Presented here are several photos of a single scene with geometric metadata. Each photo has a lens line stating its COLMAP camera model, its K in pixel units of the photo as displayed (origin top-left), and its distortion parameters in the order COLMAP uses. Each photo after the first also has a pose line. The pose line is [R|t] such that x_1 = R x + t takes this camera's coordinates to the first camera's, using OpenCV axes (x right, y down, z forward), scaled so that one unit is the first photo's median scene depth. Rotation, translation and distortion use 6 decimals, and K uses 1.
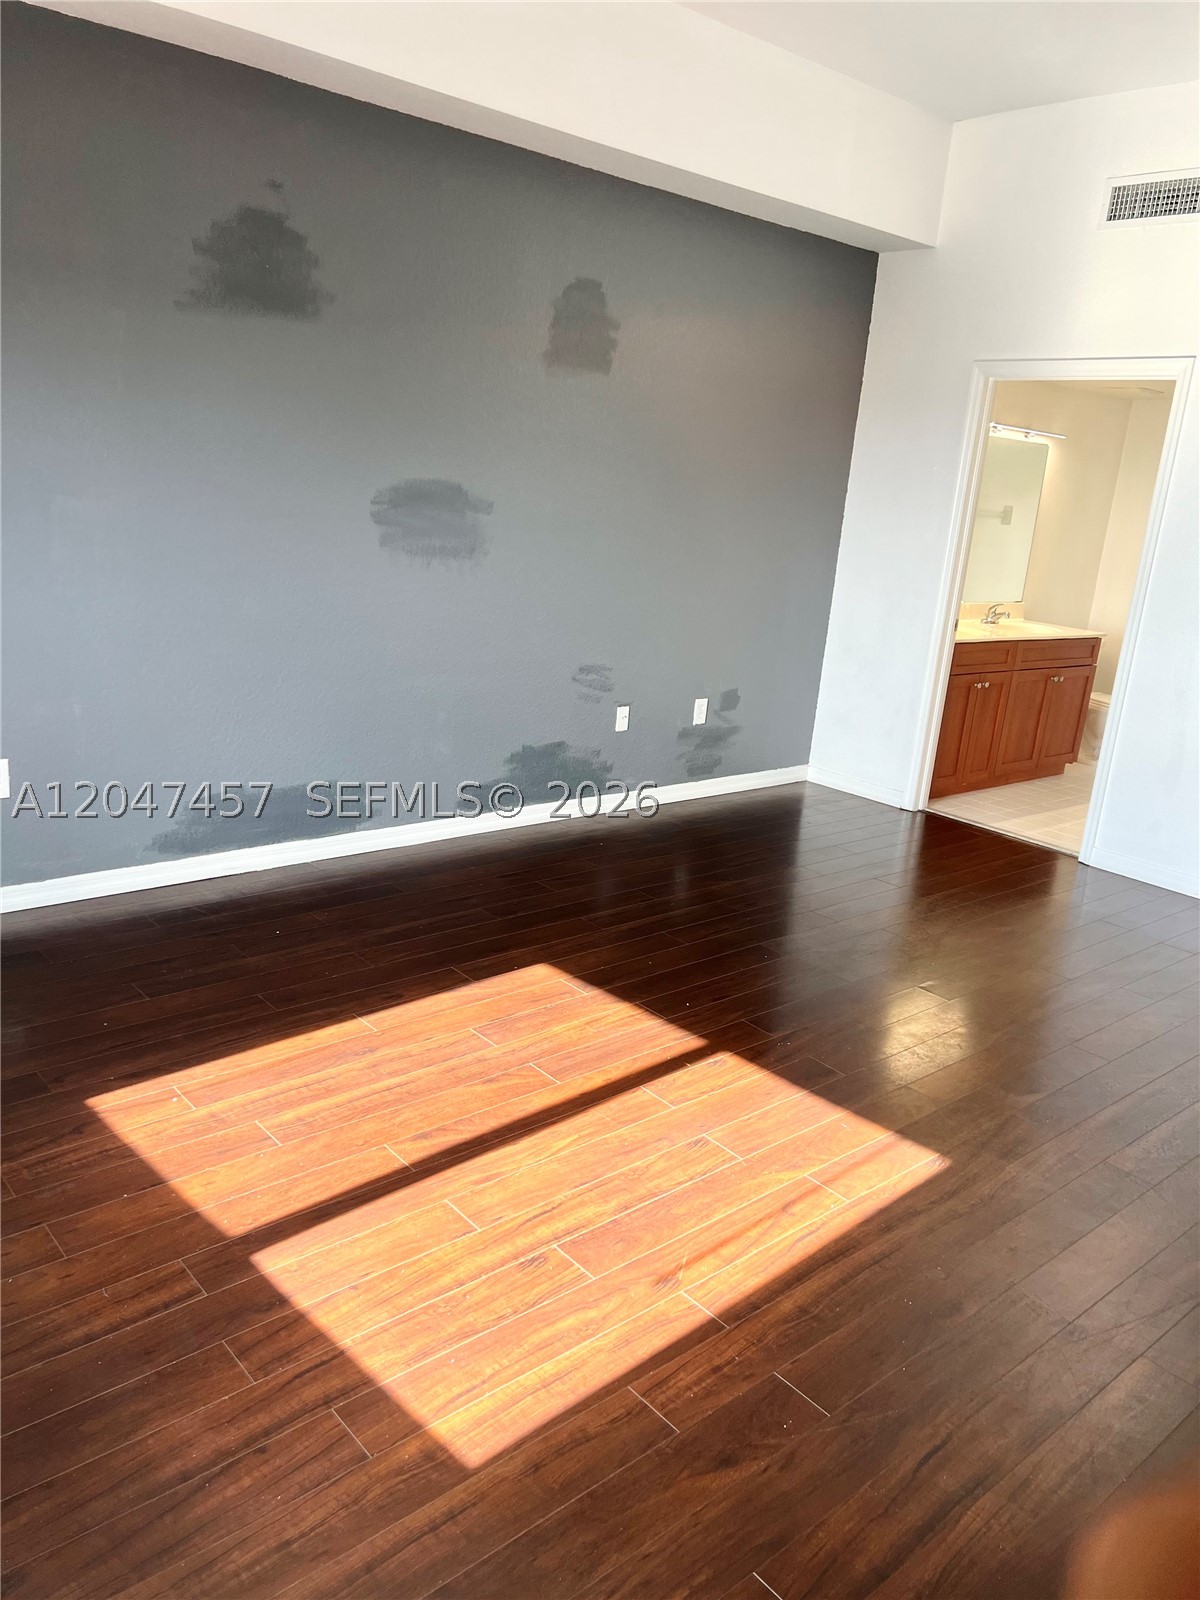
lens RADIAL K [[1200.6, 0, 597.8], [0, 1200.6, 803.9], [0, 0, 1]] dist [0.050035, -0.030504]
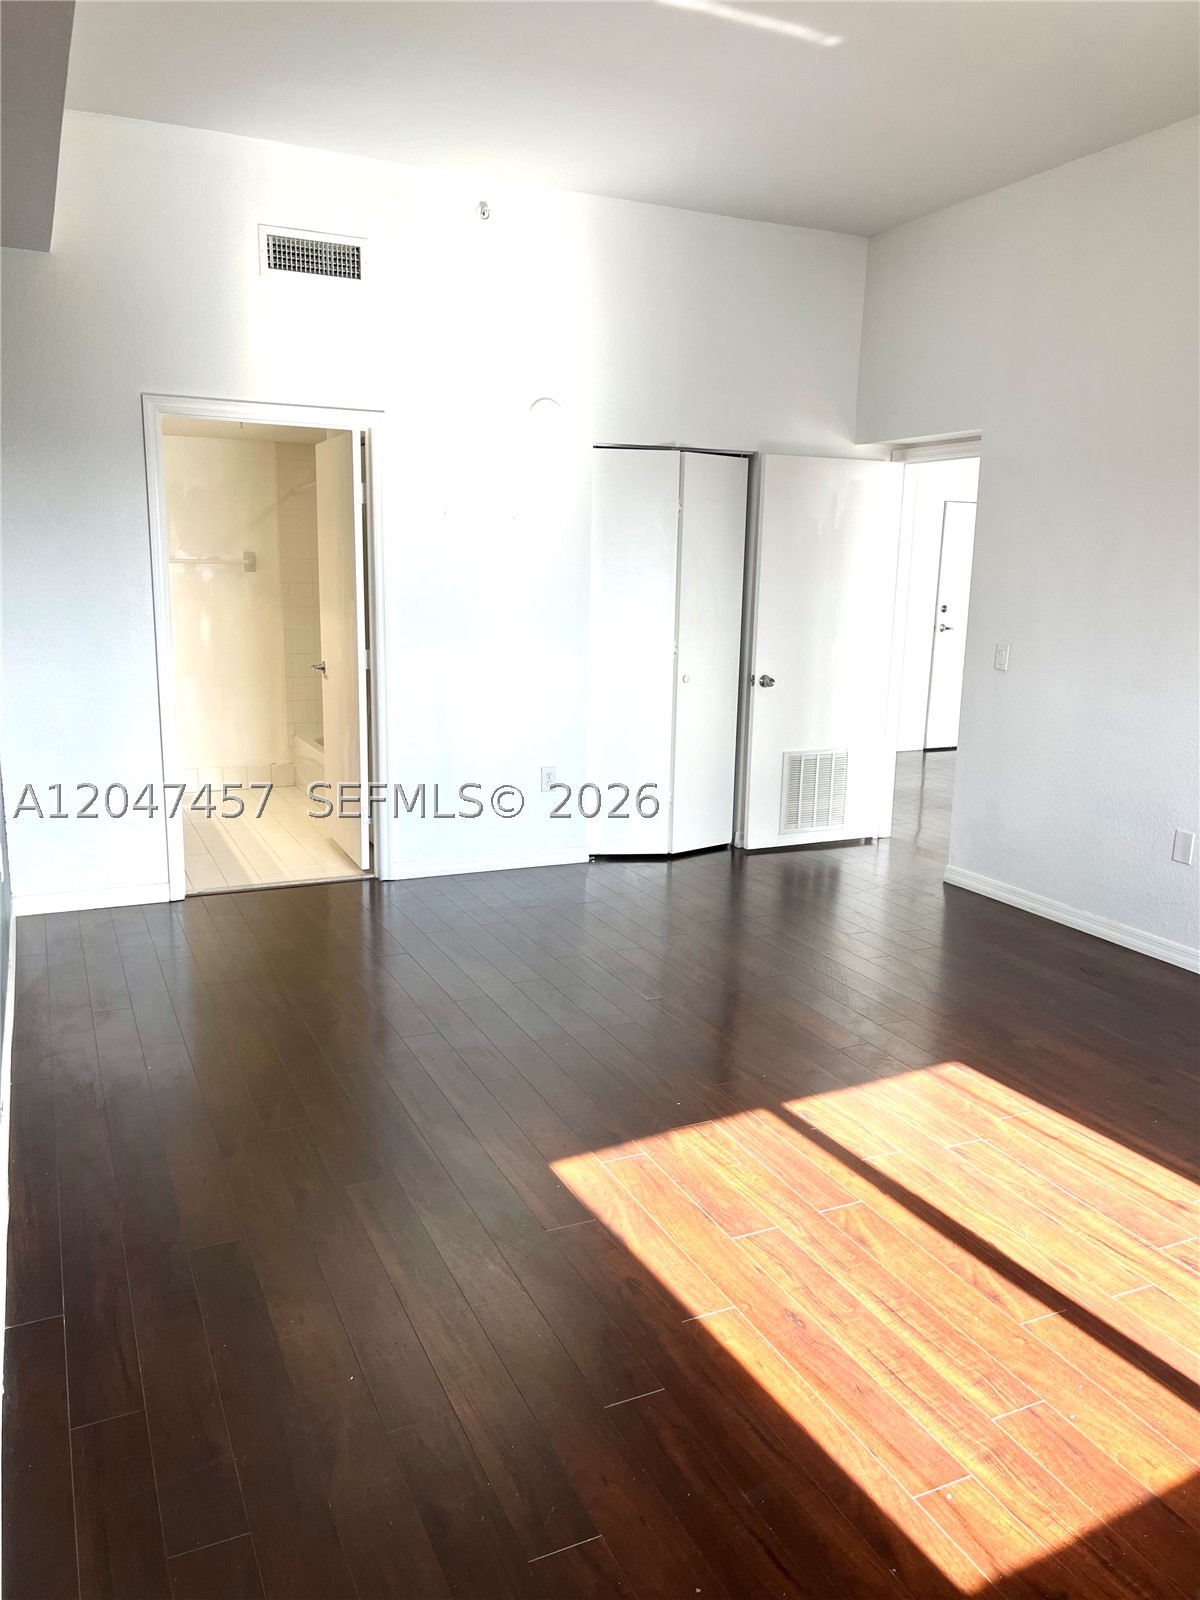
lens RADIAL K [[1200.6, 0, 597.5], [0, 1200.6, 797.4], [0, 0, 1]] dist [0.050035, -0.030504]
pose [[0.274653, -0.264463, 0.924459, -0.902661], [0.257188, 0.946608, 0.194390, -0.316310], [-0.926510, 0.184371, 0.328006, 0.828008]]
